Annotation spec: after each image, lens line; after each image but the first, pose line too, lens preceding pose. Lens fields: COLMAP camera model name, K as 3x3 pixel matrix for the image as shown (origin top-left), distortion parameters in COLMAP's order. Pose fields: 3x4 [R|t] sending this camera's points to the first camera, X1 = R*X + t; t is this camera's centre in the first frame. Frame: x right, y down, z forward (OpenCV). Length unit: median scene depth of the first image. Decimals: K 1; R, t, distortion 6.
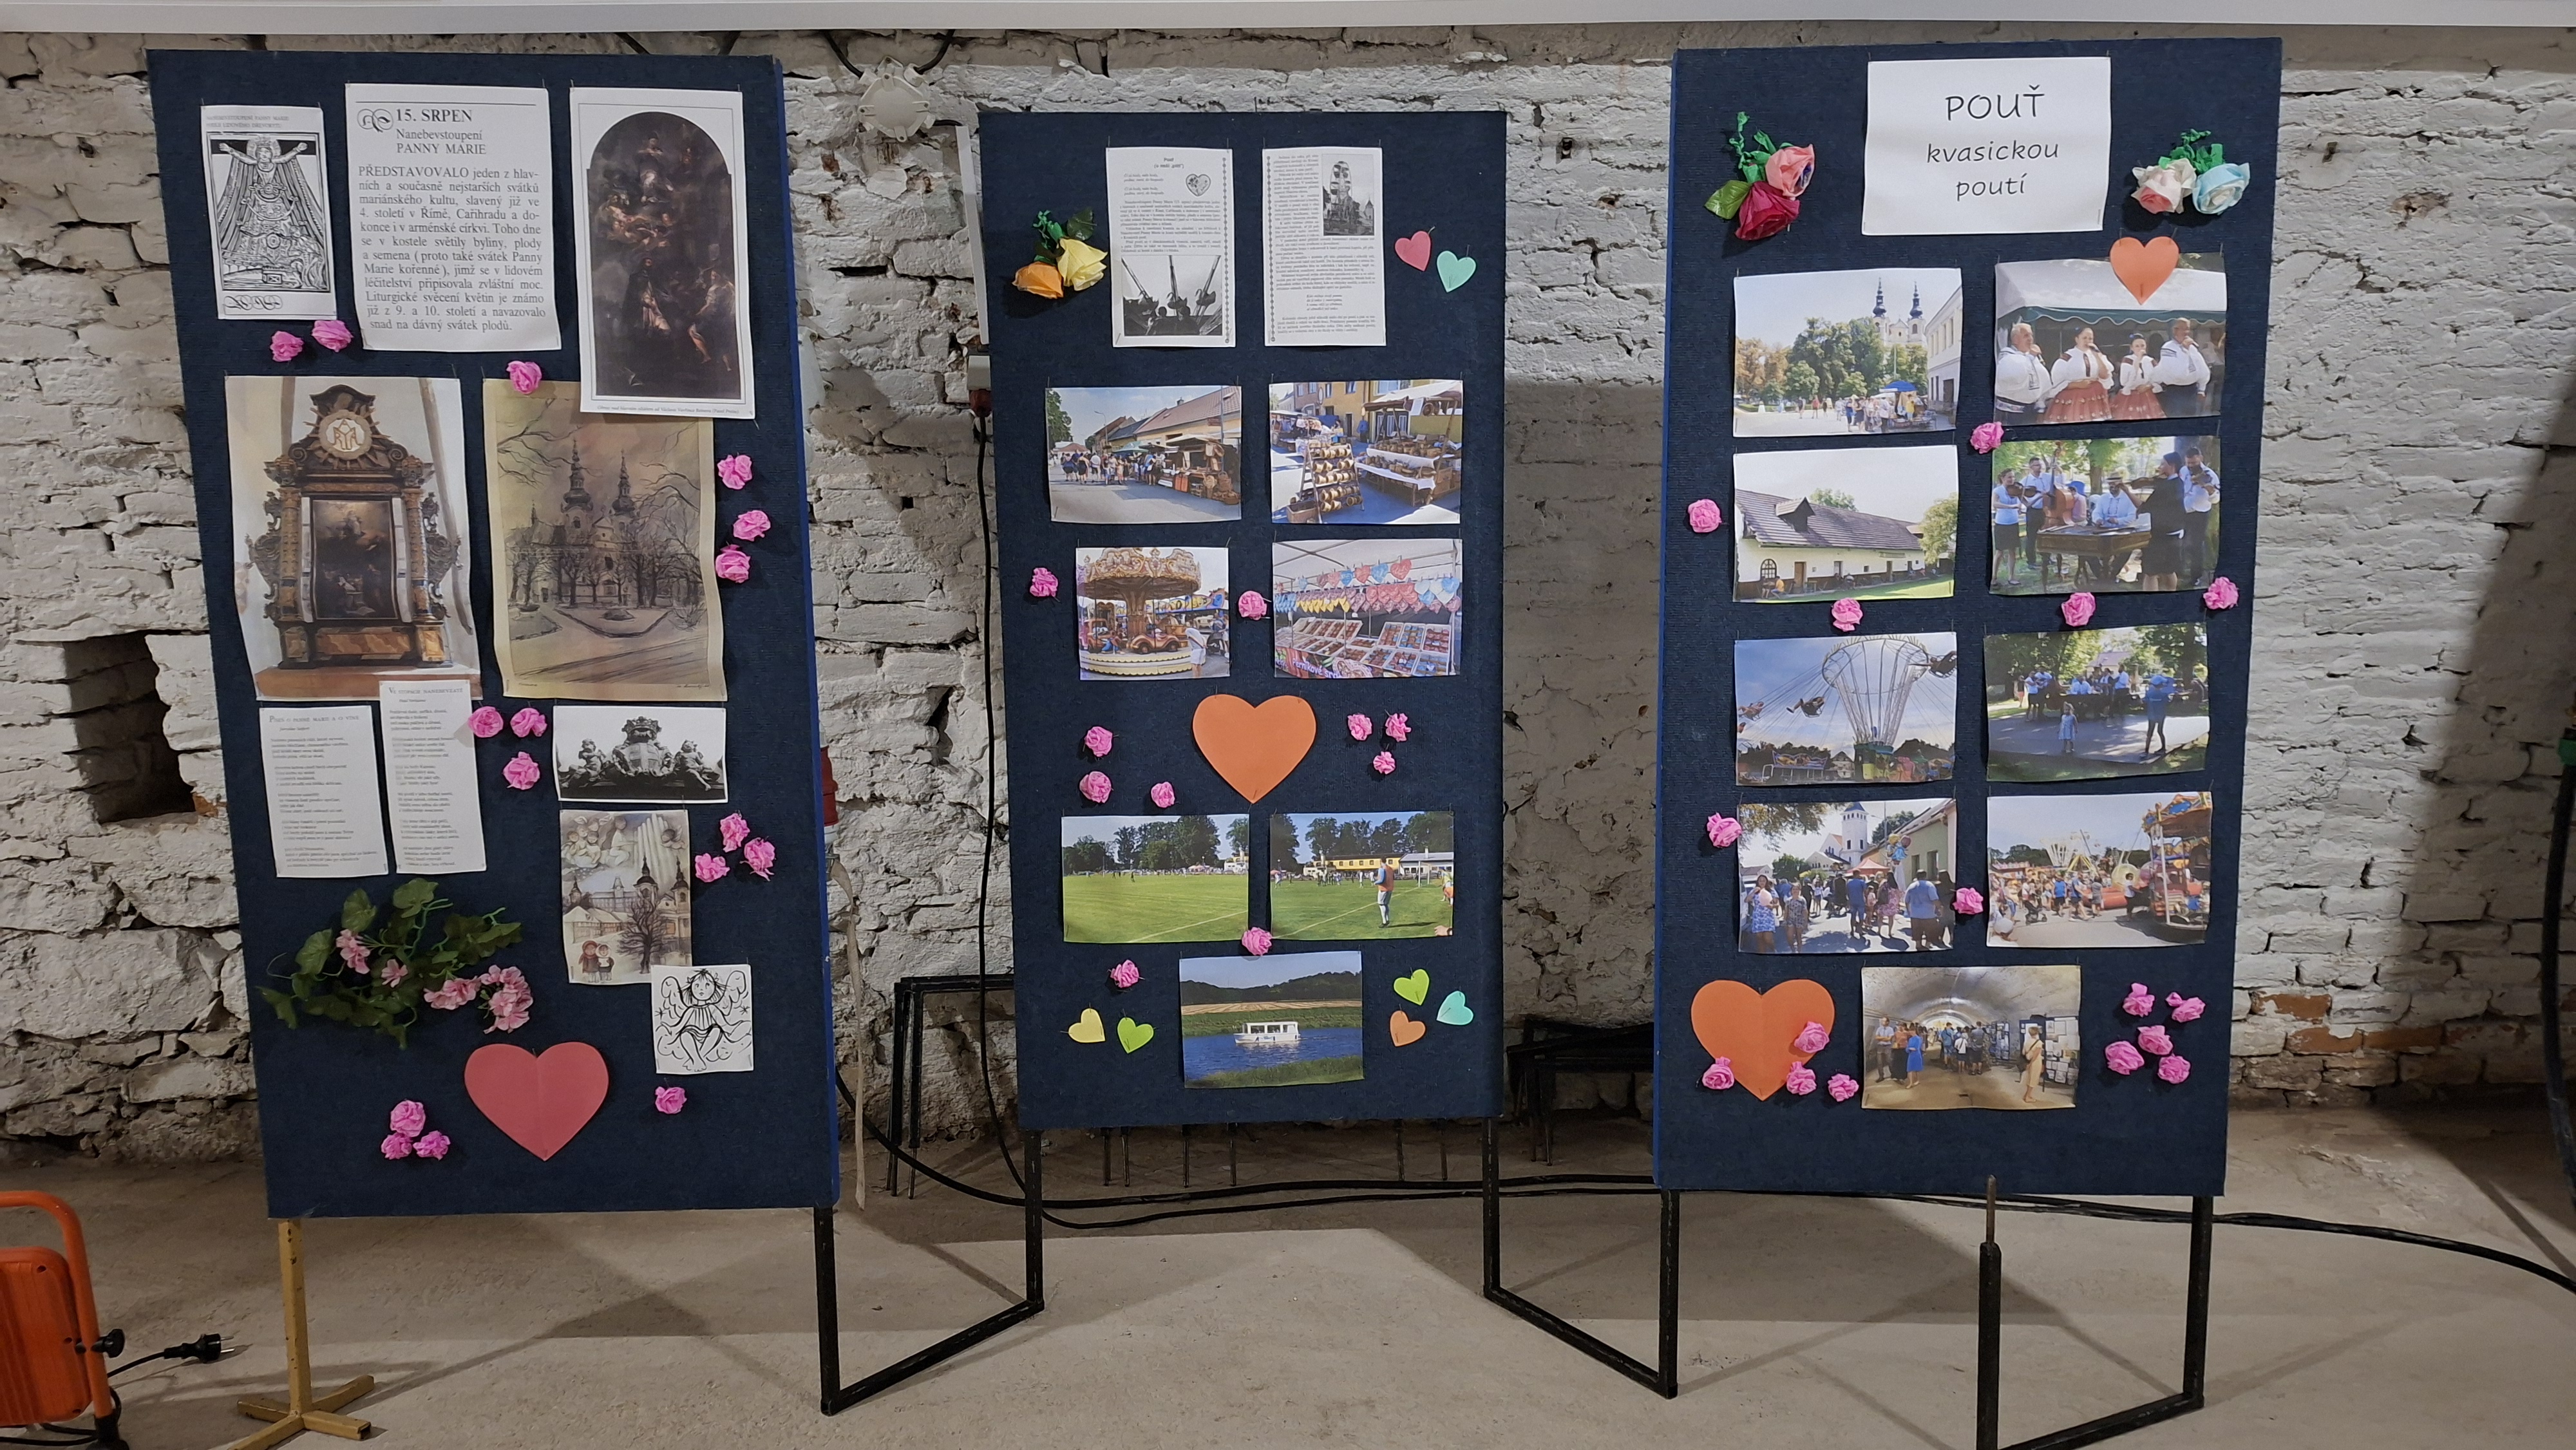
lens RADIAL K [[1753.1, 0, 1282.8], [0, 1753.1, 726.2], [0, 0, 1]] dist [0.070616, -0.080974]
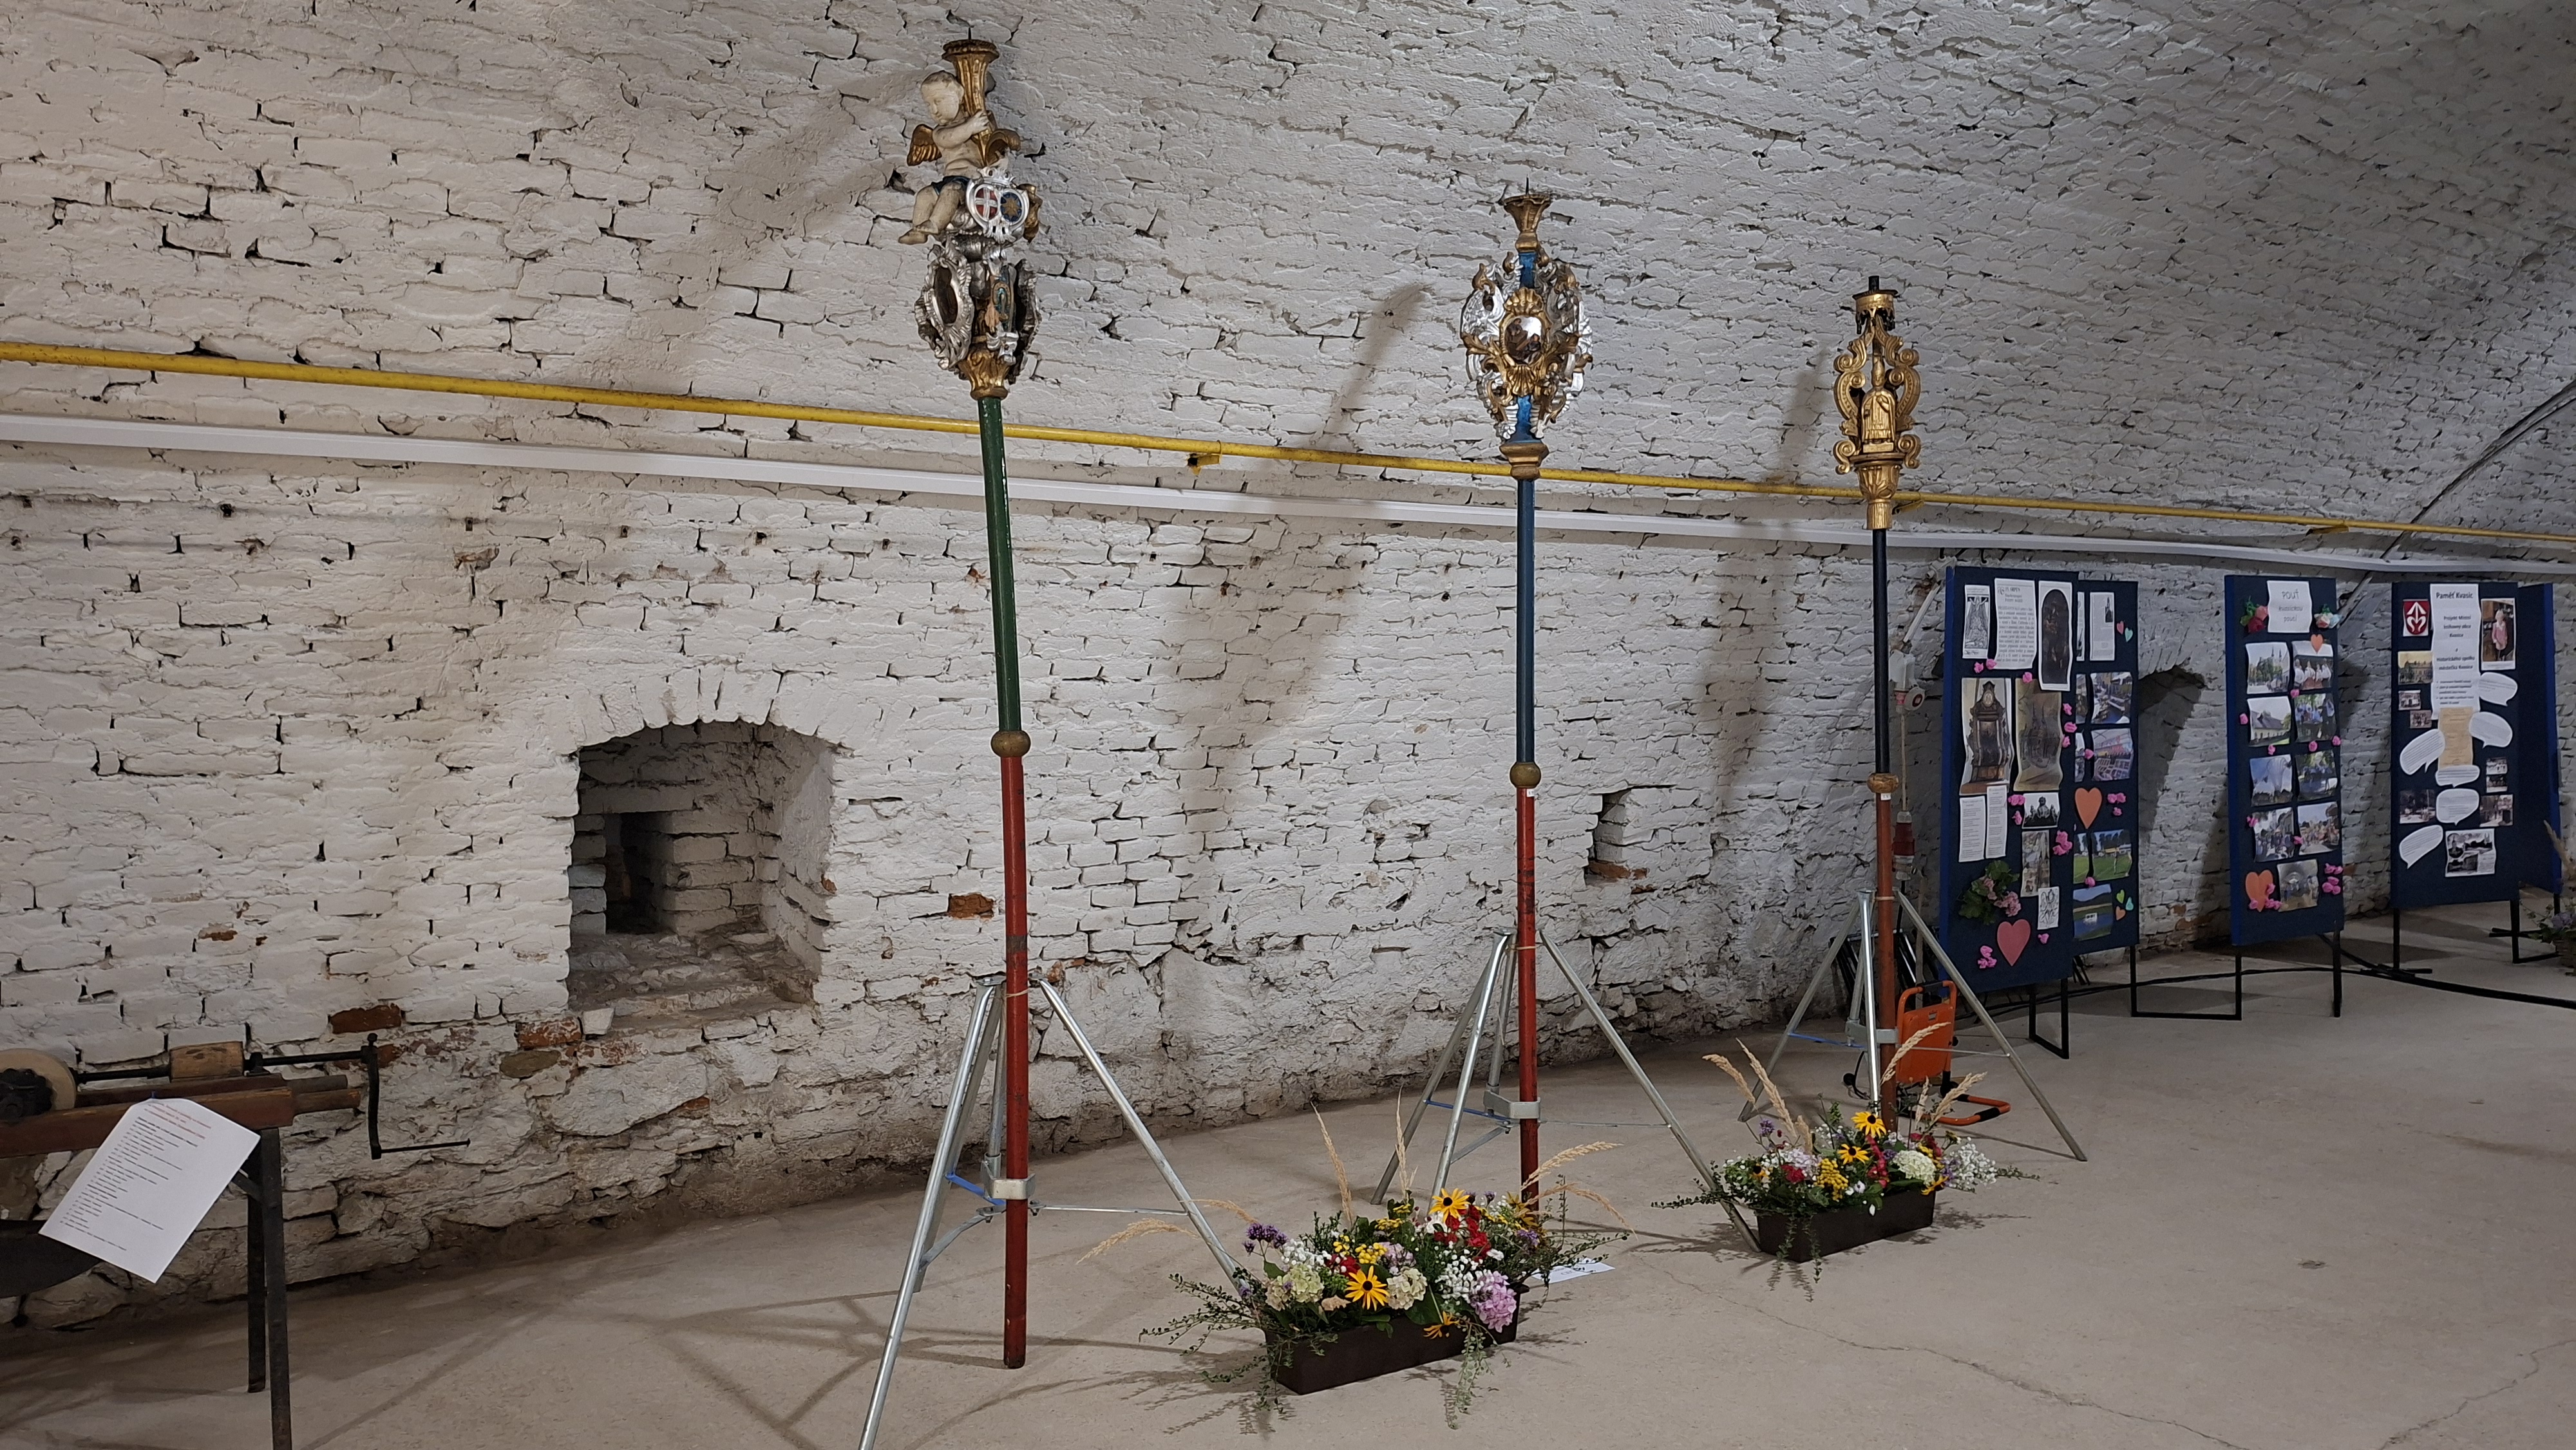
lens RADIAL K [[1753.1, 0, 1296.8], [0, 1753.1, 728.2], [0, 0, 1]] dist [0.070616, -0.080974]
pose [[0.837667, -0.018009, 0.545885, -2.833746], [0.082077, 0.992257, -0.093212, 0.050835], [-0.539979, 0.122885, 0.832659, -0.694515]]
